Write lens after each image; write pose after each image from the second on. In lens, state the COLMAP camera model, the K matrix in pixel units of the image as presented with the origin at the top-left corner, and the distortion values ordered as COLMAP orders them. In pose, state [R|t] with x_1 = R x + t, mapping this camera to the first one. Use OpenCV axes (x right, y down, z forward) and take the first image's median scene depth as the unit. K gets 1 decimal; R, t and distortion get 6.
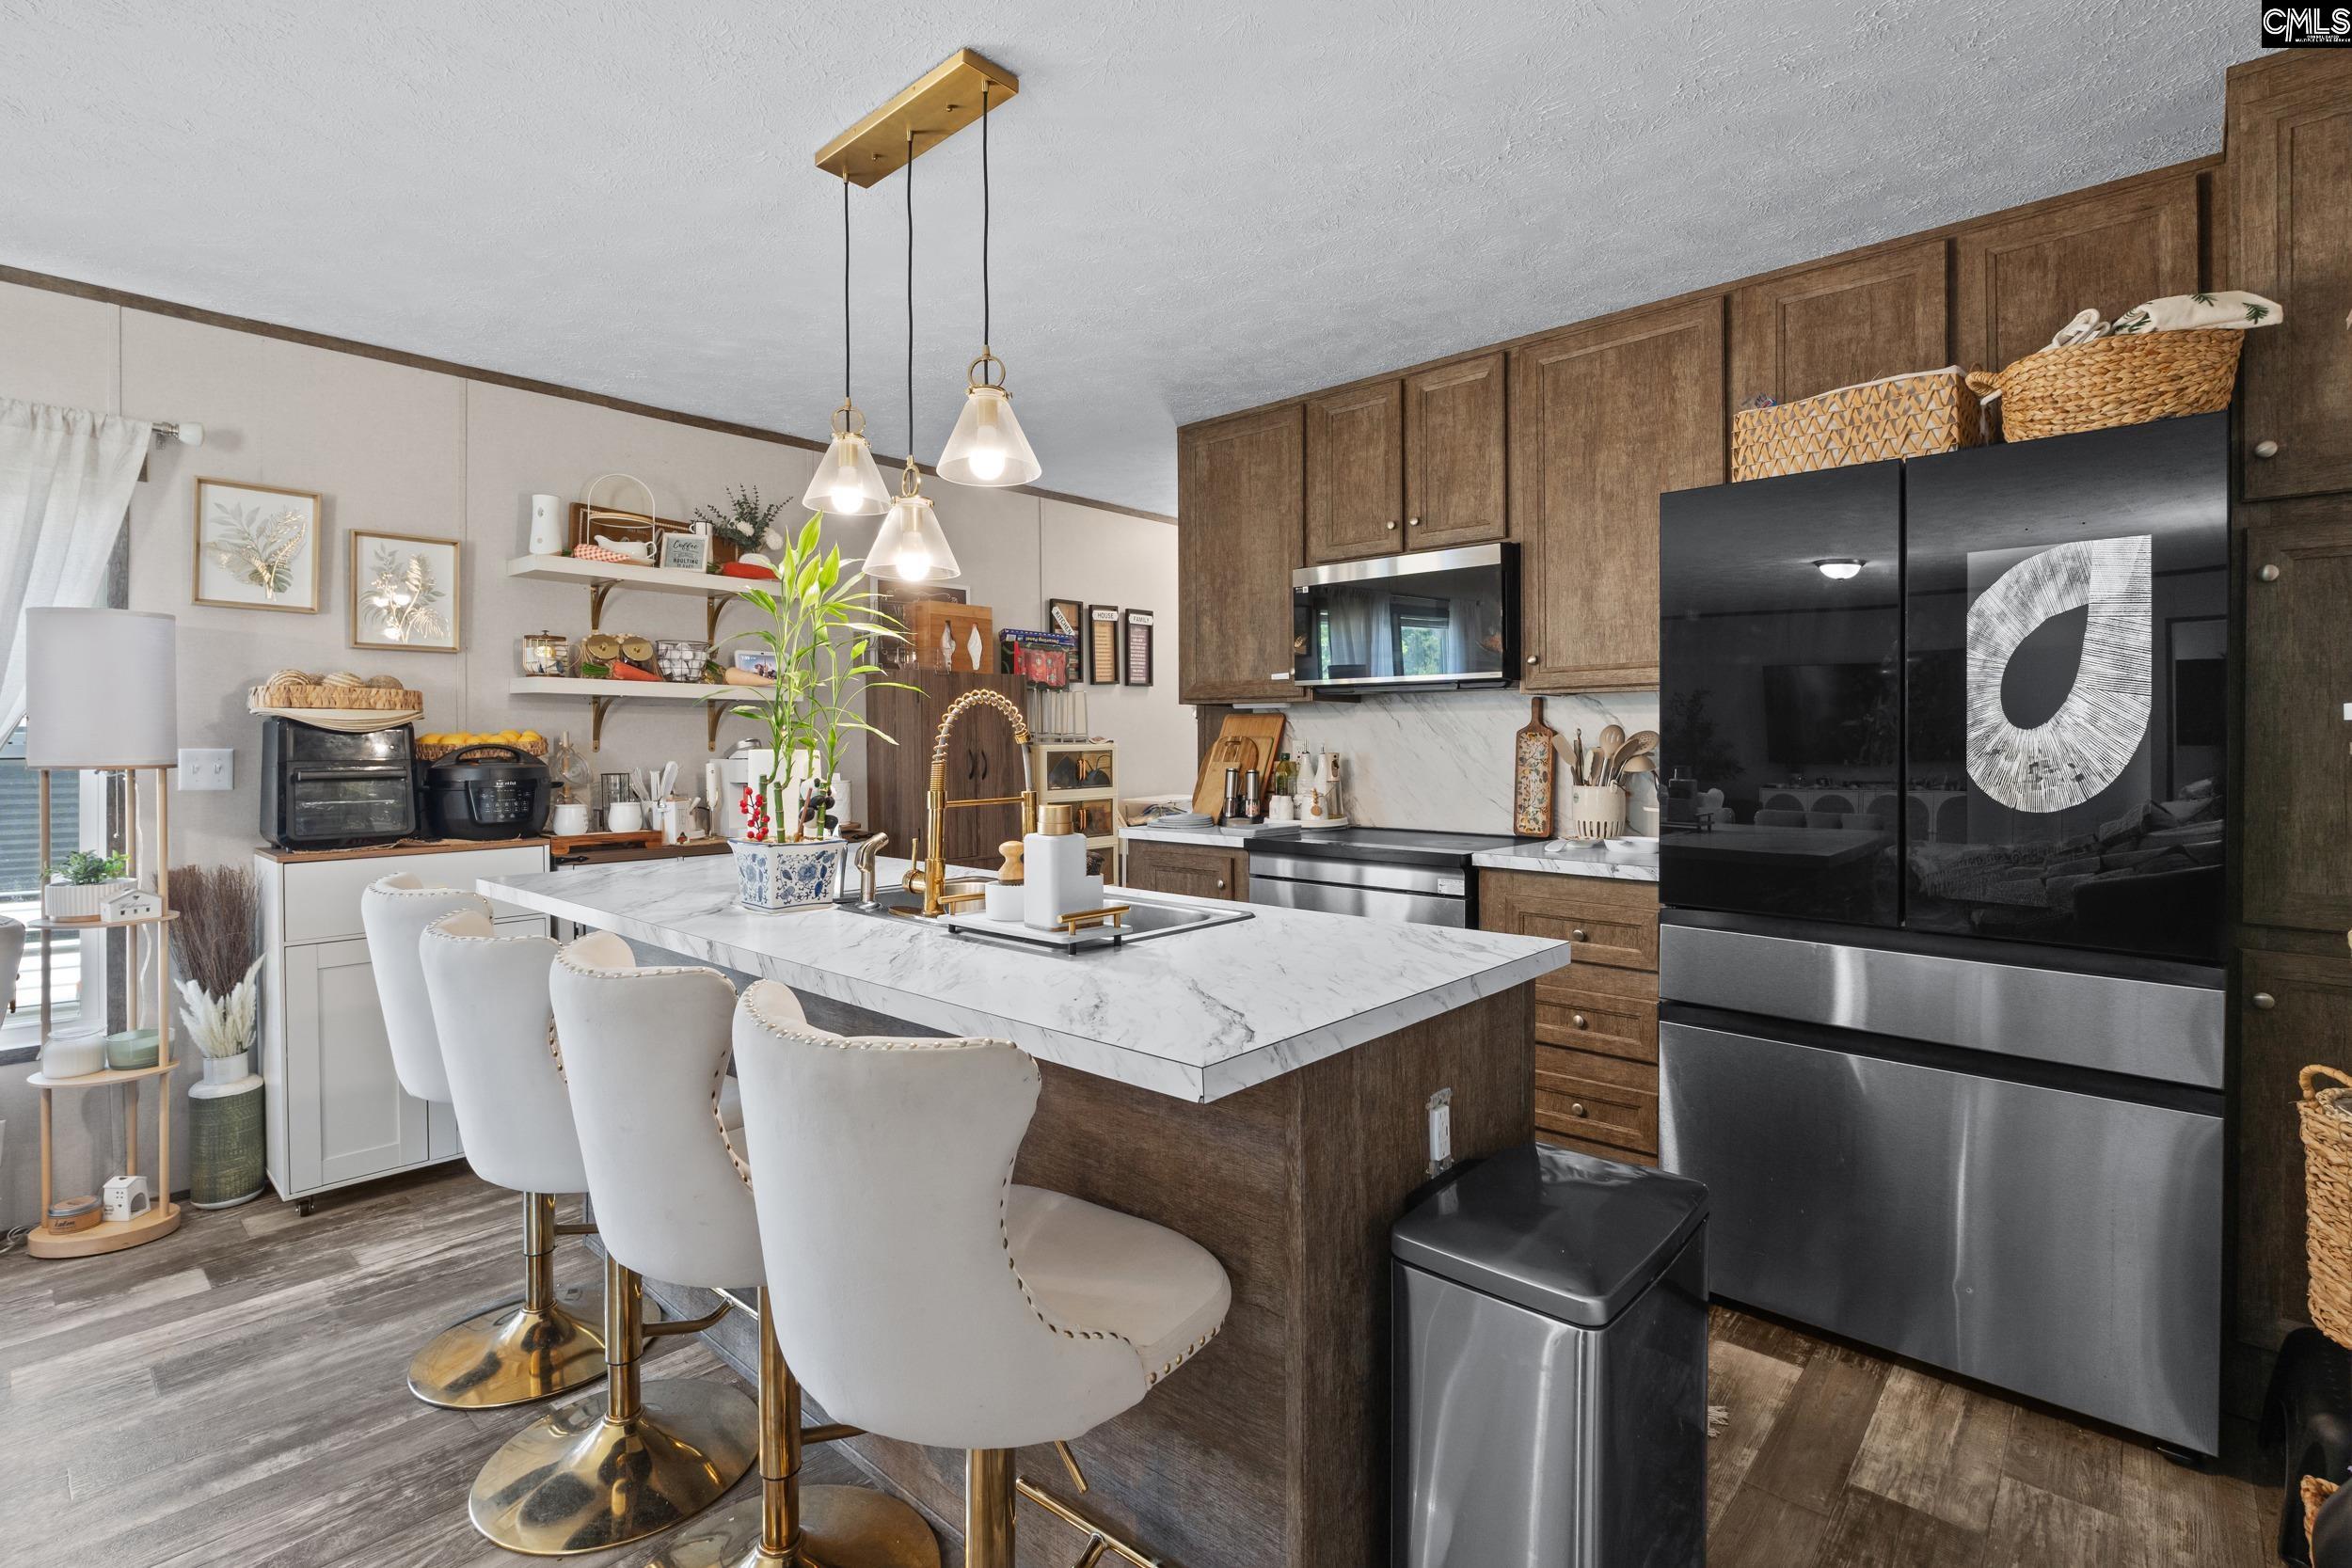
lens RADIAL K [[1083.7, 0, 1181.1], [0, 1083.7, 742.0], [0, 0, 1]] dist [-0.005675, 0.000376]
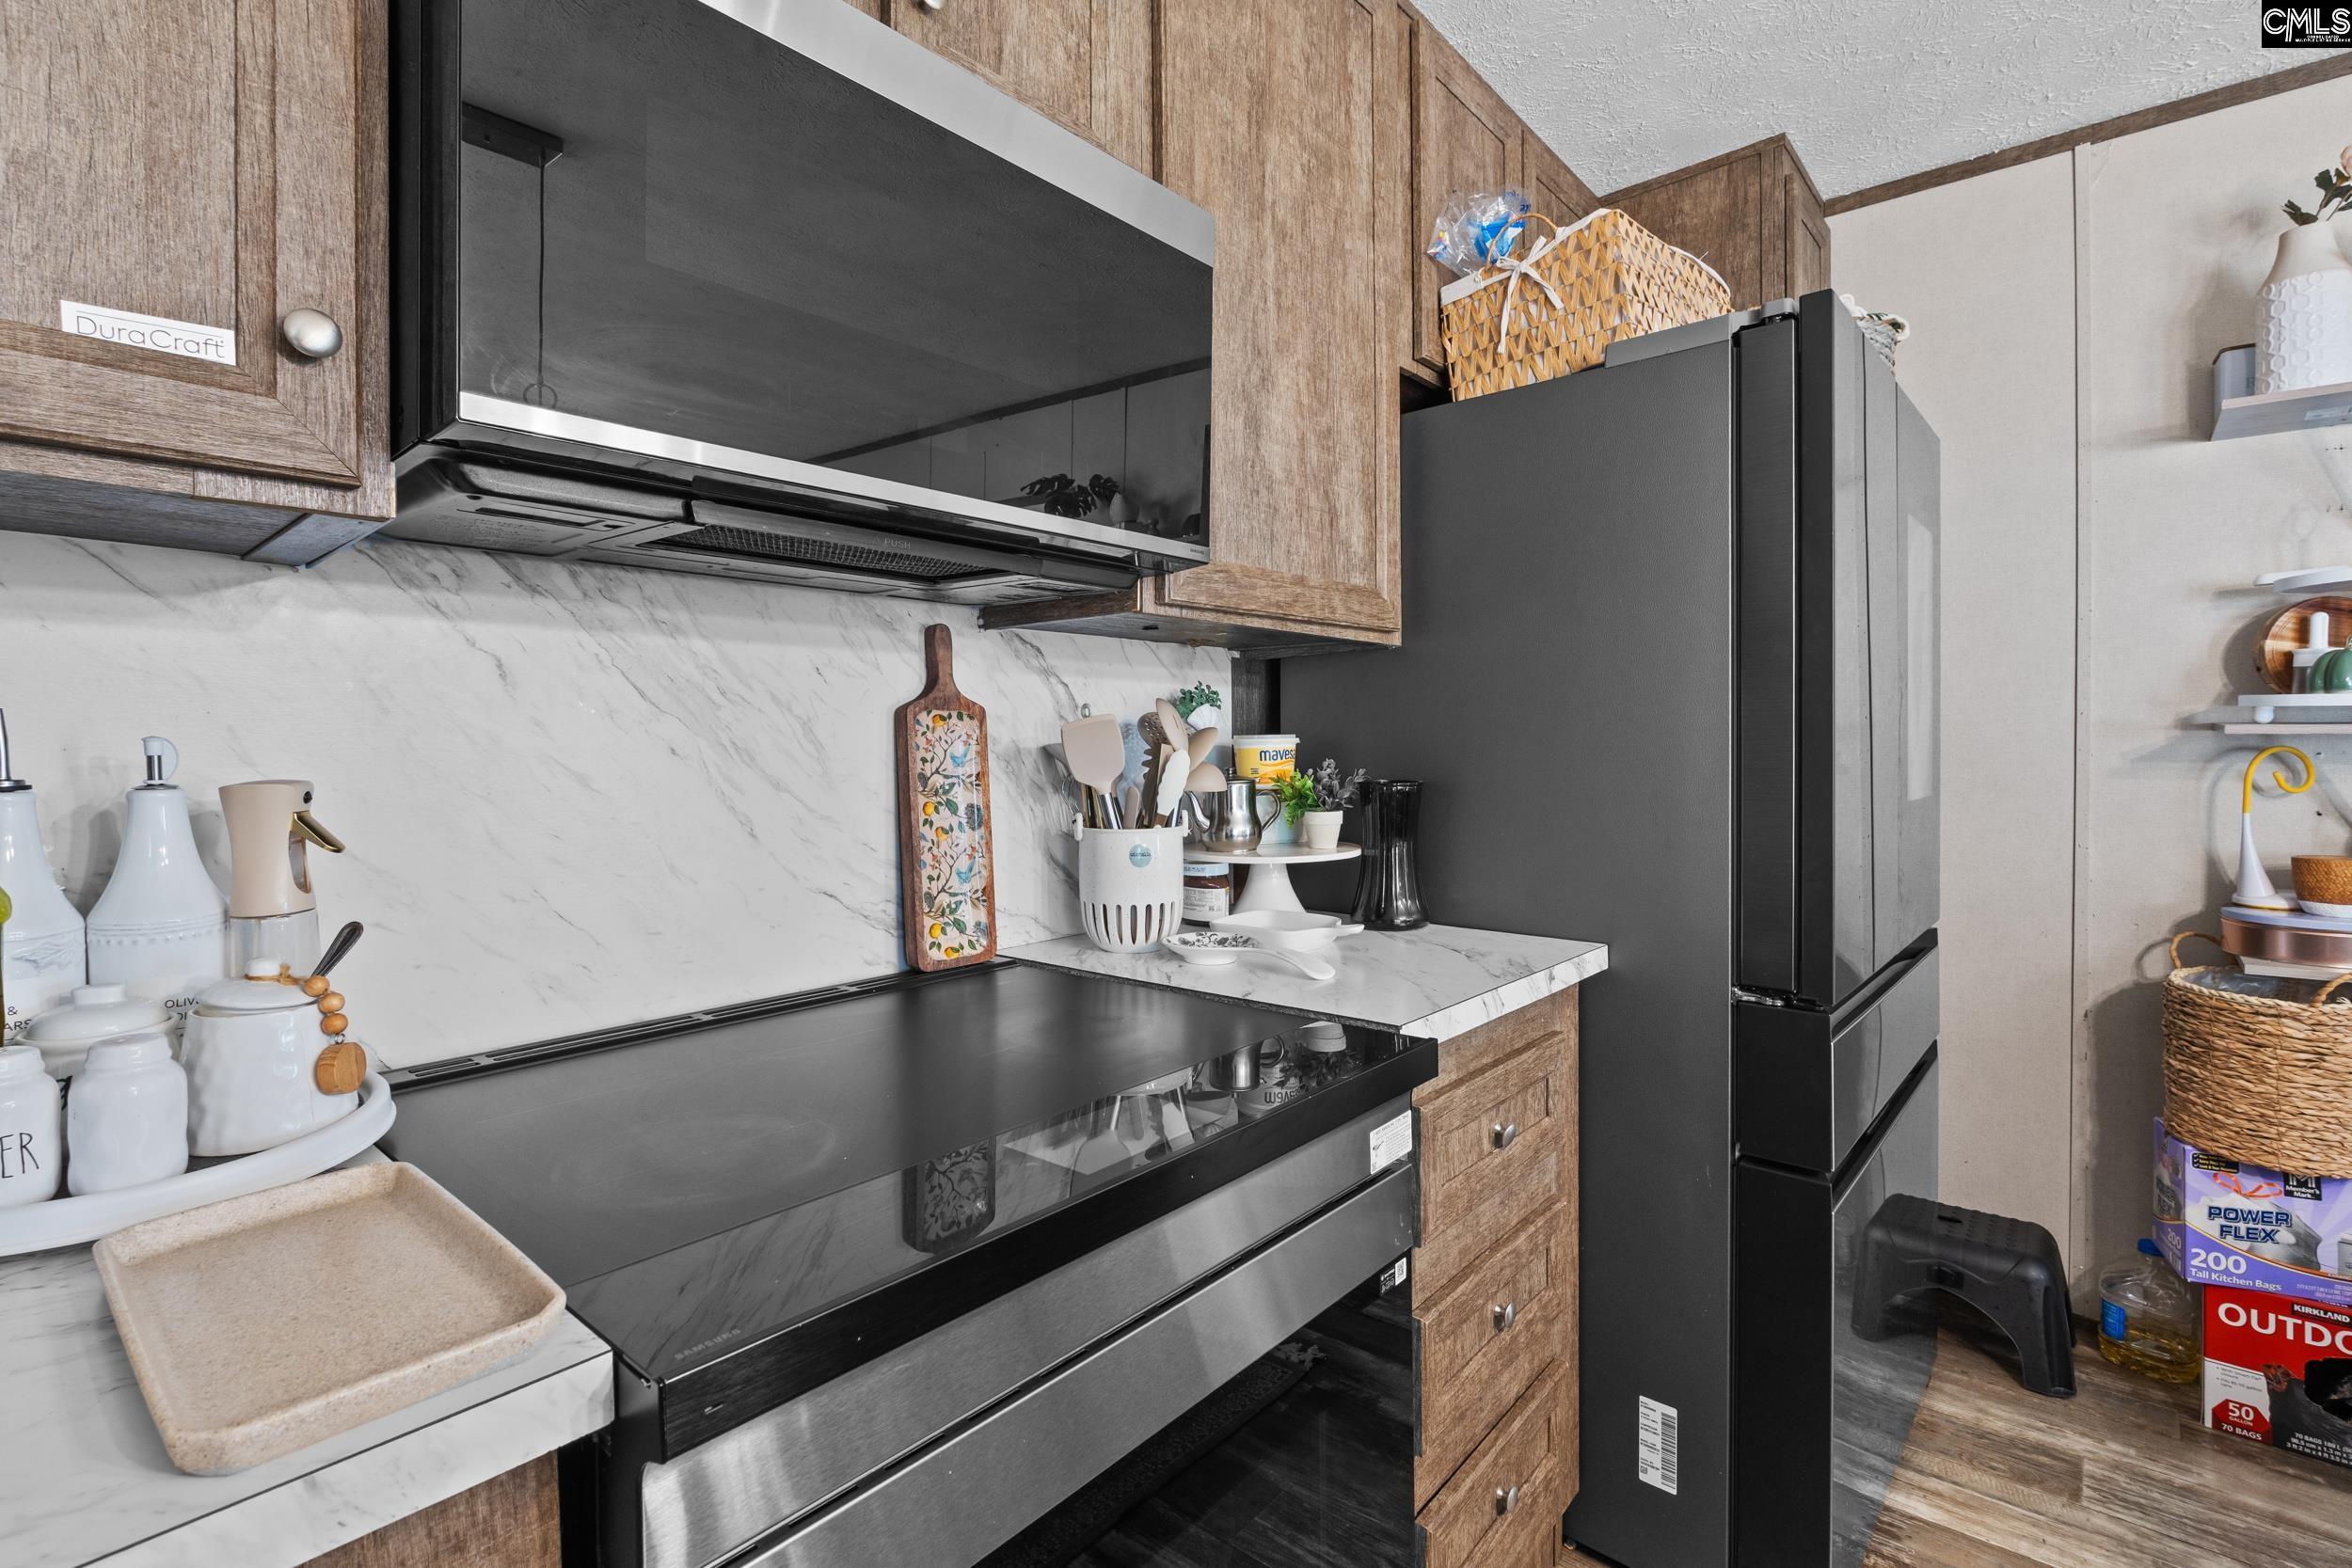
lens RADIAL K [[1083.7, 0, 1162.5], [0, 1083.7, 758.5], [0, 0, 1]] dist [-0.005675, 0.000376]
pose [[-0.011685, -0.007670, 0.999902, -0.091362], [0.009255, 0.999927, 0.007779, 0.007105], [-0.999889, 0.009345, -0.011613, 1.000102]]
